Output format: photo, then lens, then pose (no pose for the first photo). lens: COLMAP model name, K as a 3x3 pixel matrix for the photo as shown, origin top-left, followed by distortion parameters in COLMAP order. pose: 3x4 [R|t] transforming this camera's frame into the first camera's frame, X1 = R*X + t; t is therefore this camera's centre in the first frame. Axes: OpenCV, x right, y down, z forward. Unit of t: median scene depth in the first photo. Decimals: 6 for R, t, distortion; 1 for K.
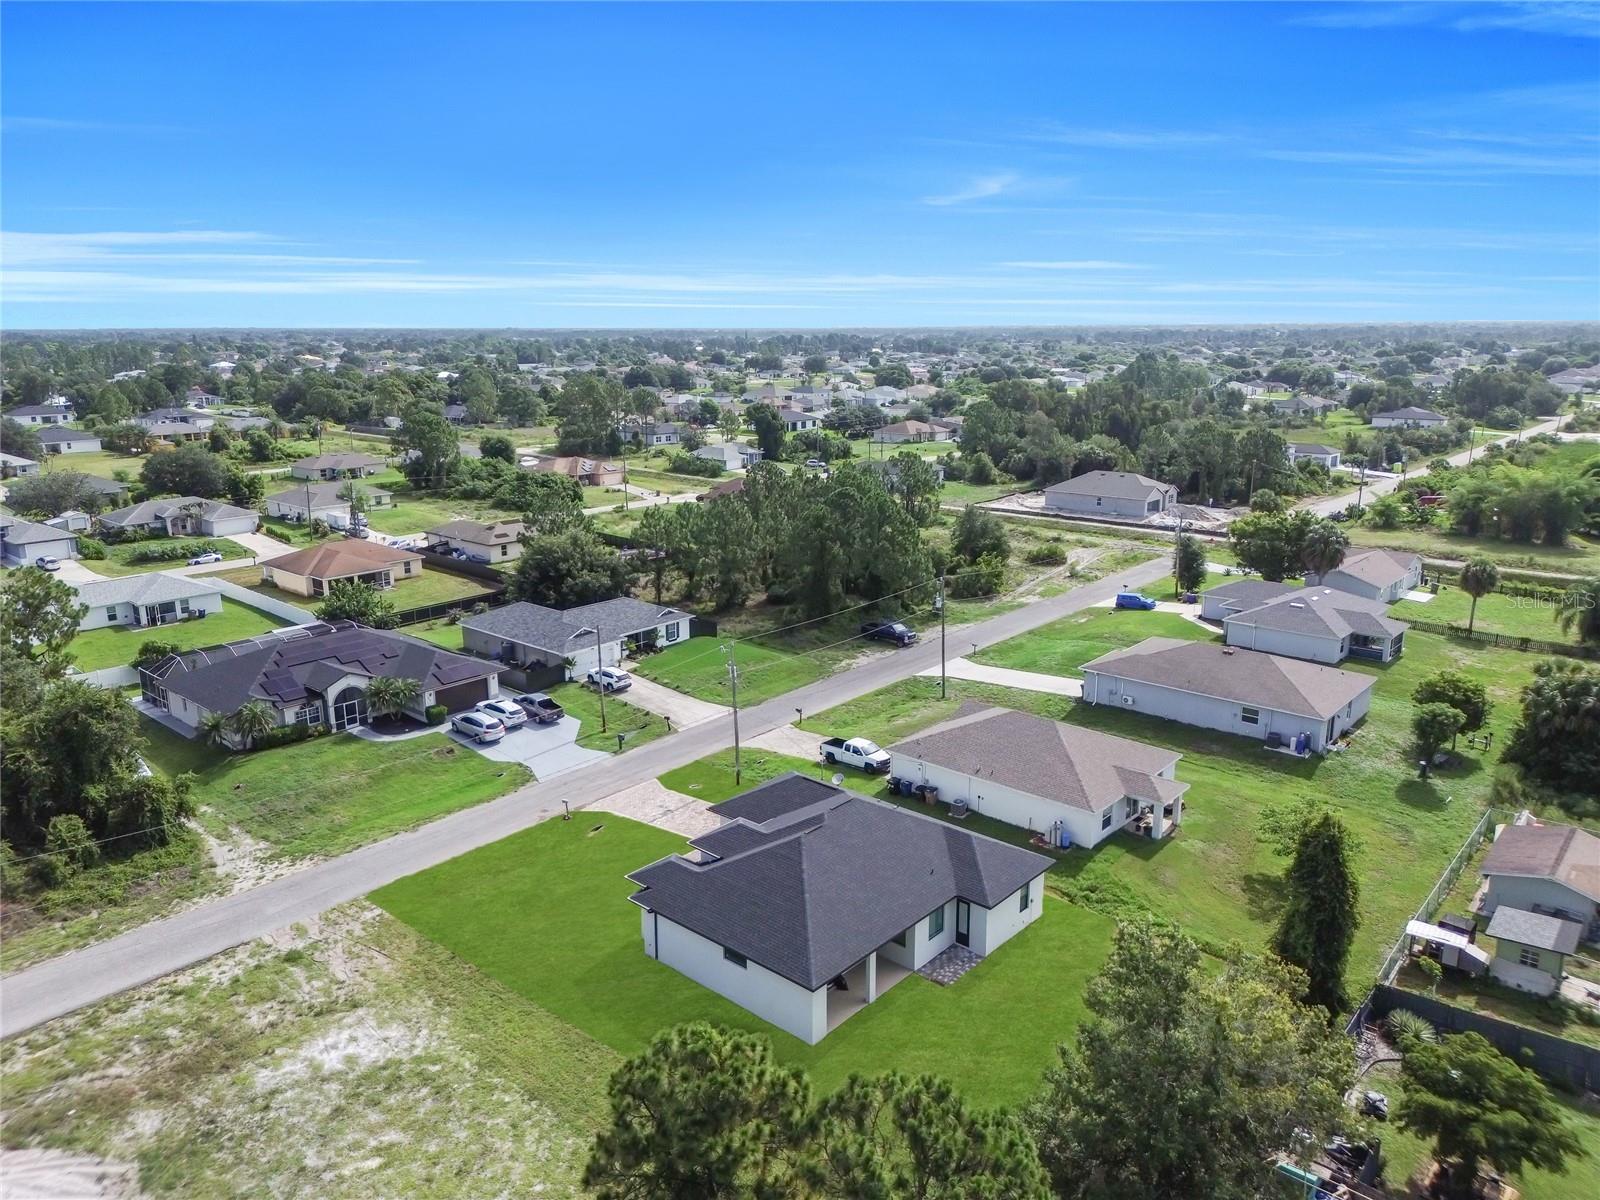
lens RADIAL K [[1120.8, 0, 799.7], [0, 1120.8, 593.3], [0, 0, 1]] dist [0.061160, -0.060936]
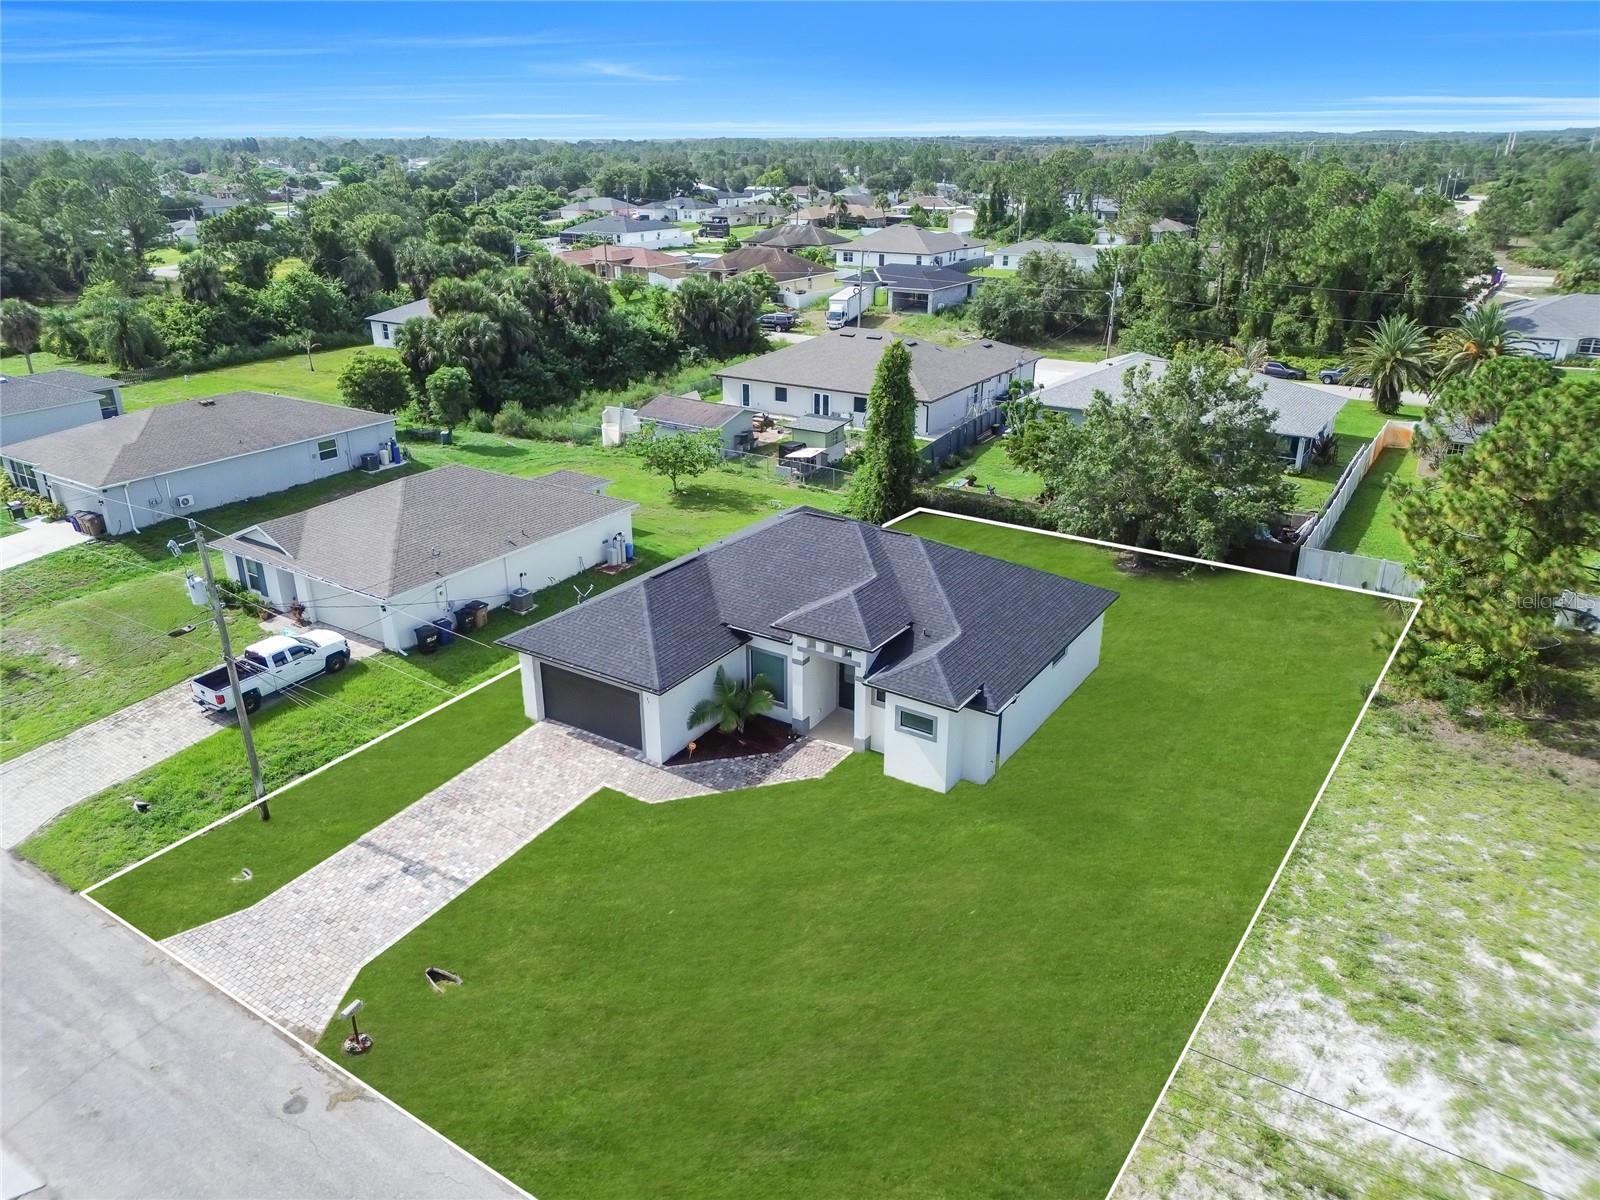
lens RADIAL K [[1116.0, 0, 802.7], [0, 1116.0, 604.2], [0, 0, 1]] dist [0.073971, -0.069090]
pose [[-0.148115, -0.373840, 0.915590, -0.583714], [0.234055, 0.886250, 0.399723, -0.052446], [-0.960875, 0.273504, -0.043767, 0.943760]]
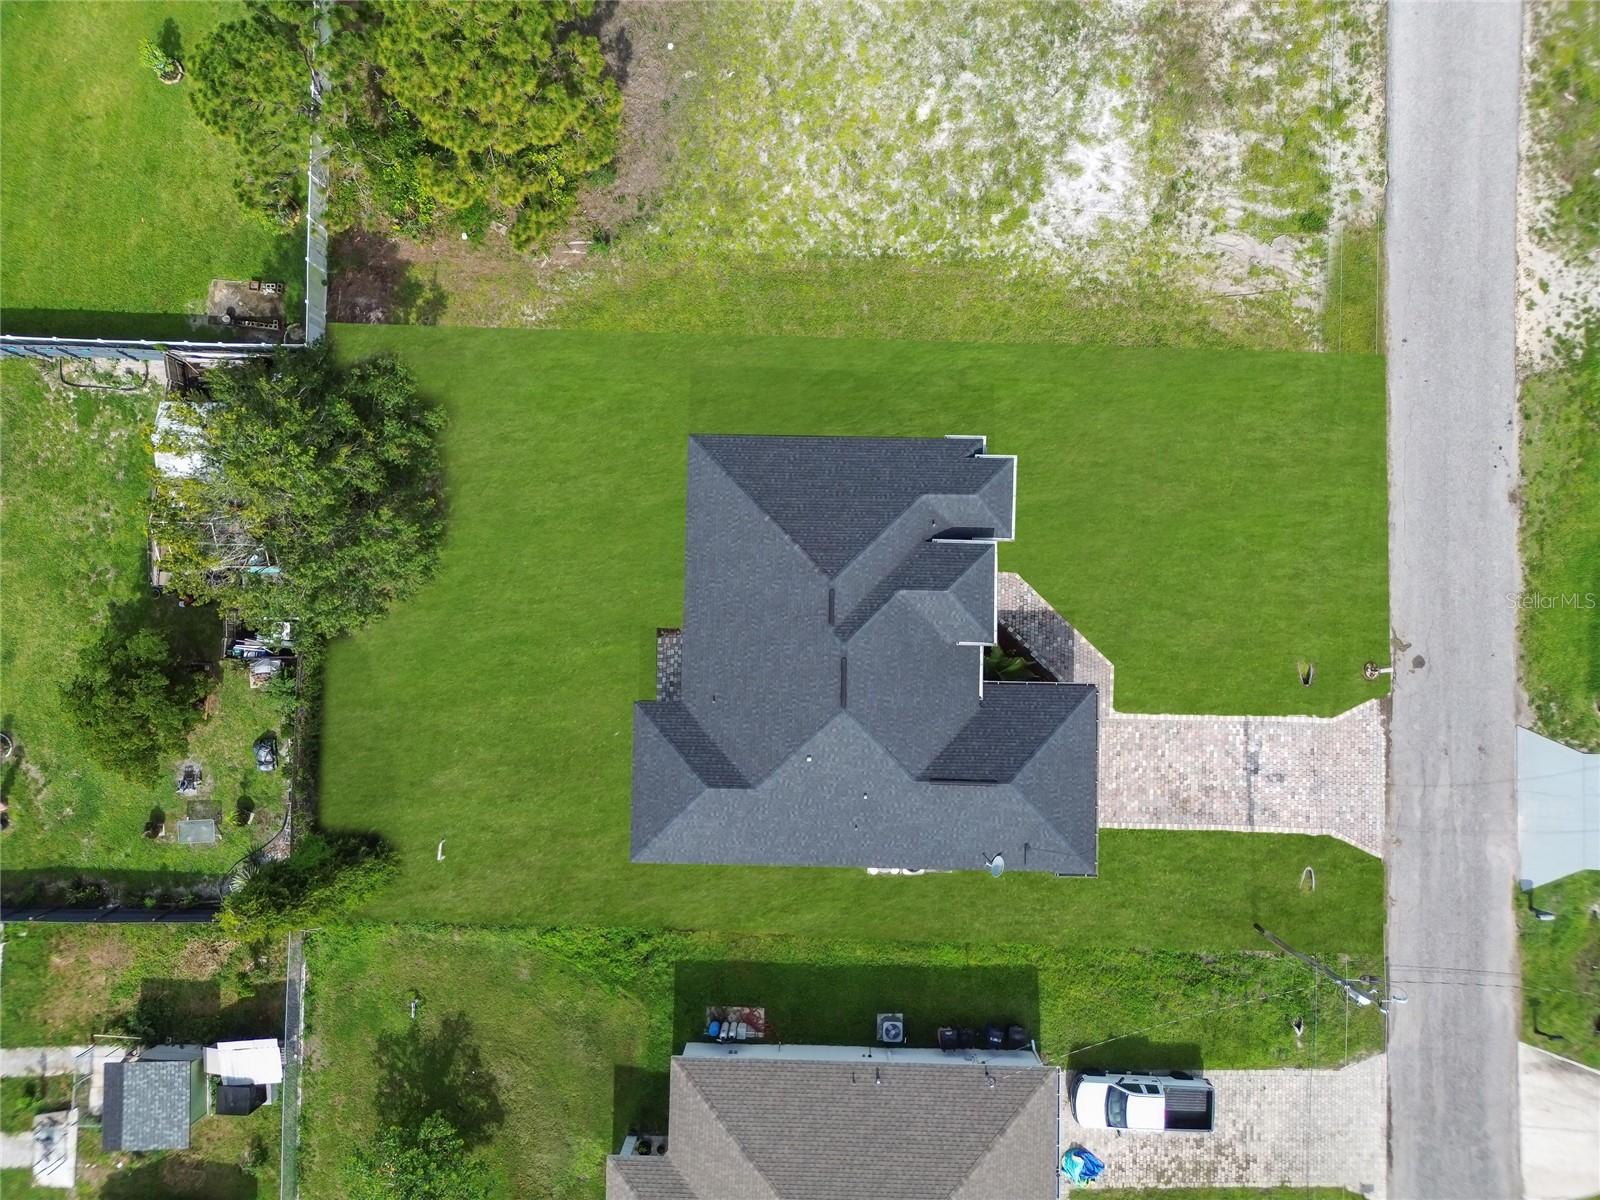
lens RADIAL K [[1120.8, 0, 799.7], [0, 1120.8, 593.3], [0, 0, 1]] dist [0.061160, -0.060936]
pose [[-0.761853, 0.647736, 0.004095, 0.015894], [-0.129173, -0.158120, 0.978934, -0.443955], [0.634739, 0.745276, 0.204134, 0.704761]]
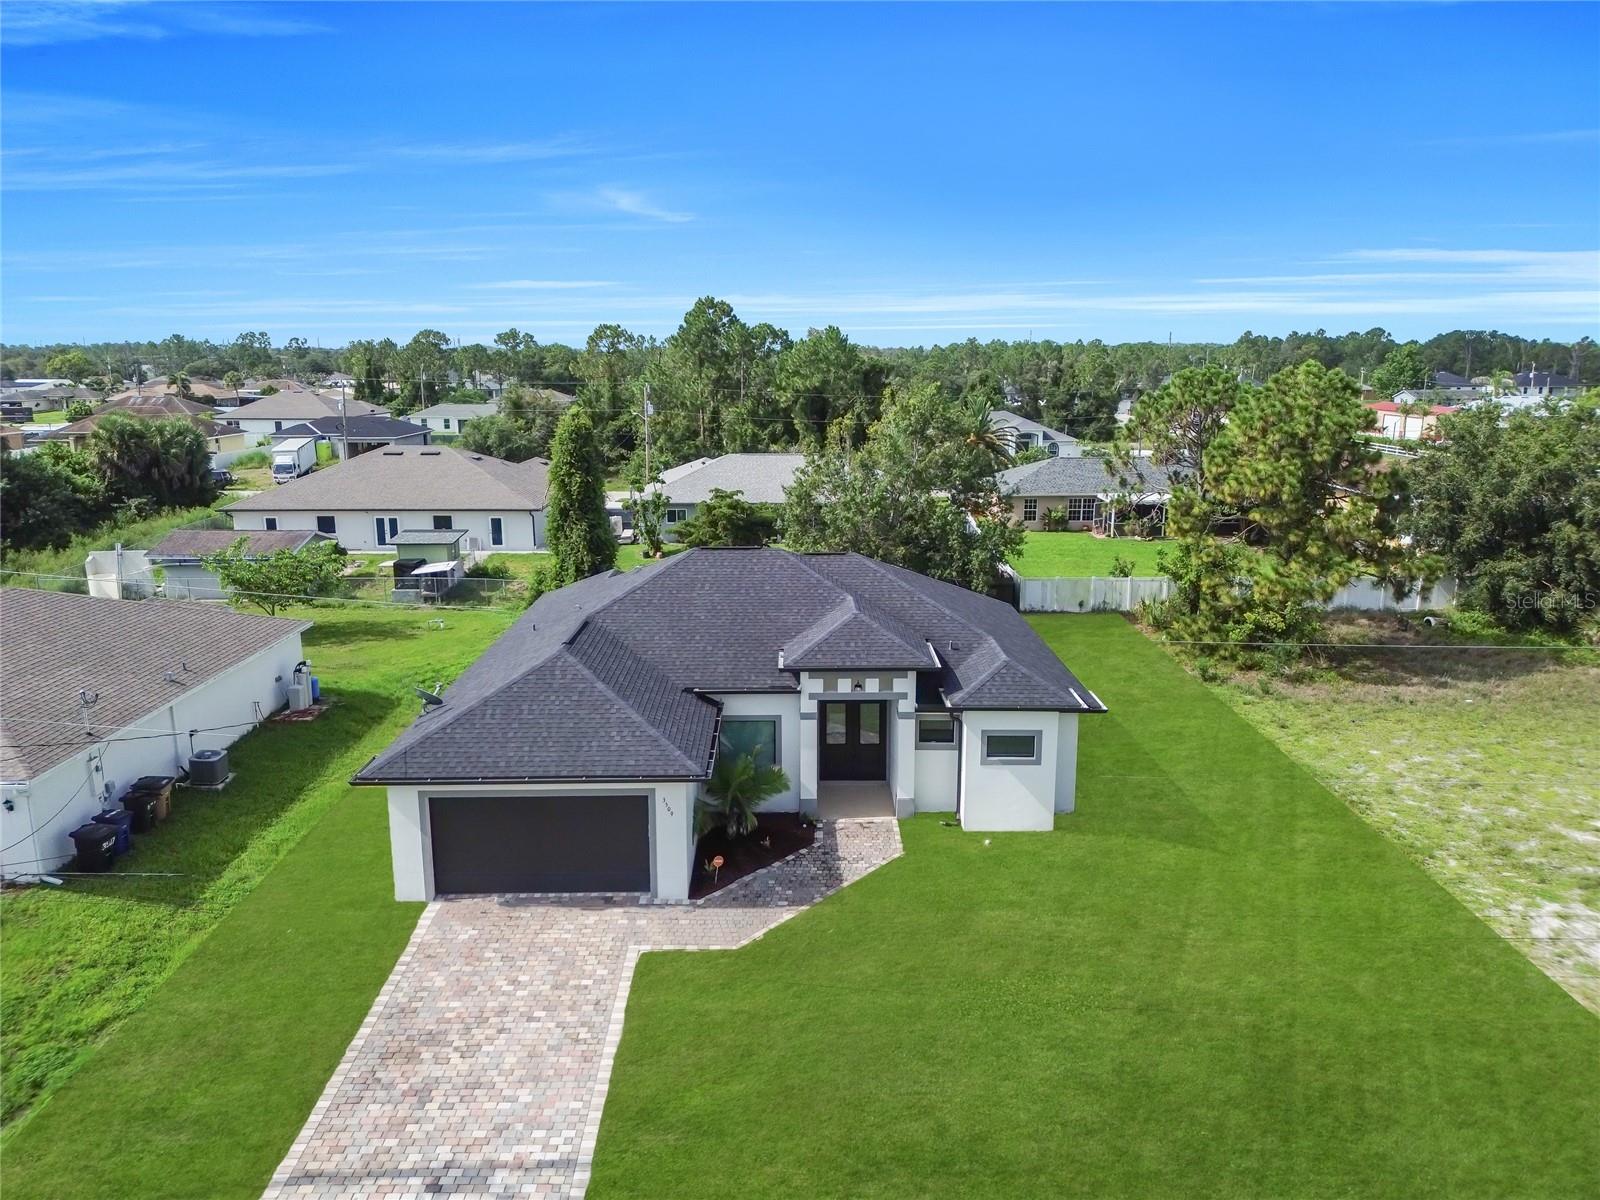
lens RADIAL K [[1120.8, 0, 799.7], [0, 1120.8, 593.3], [0, 0, 1]] dist [0.061160, -0.060936]
pose [[-0.669435, -0.150371, 0.727493, -0.361410], [0.177880, 0.918364, 0.353507, 0.011453], [-0.721260, 0.366056, -0.588037, 1.171904]]
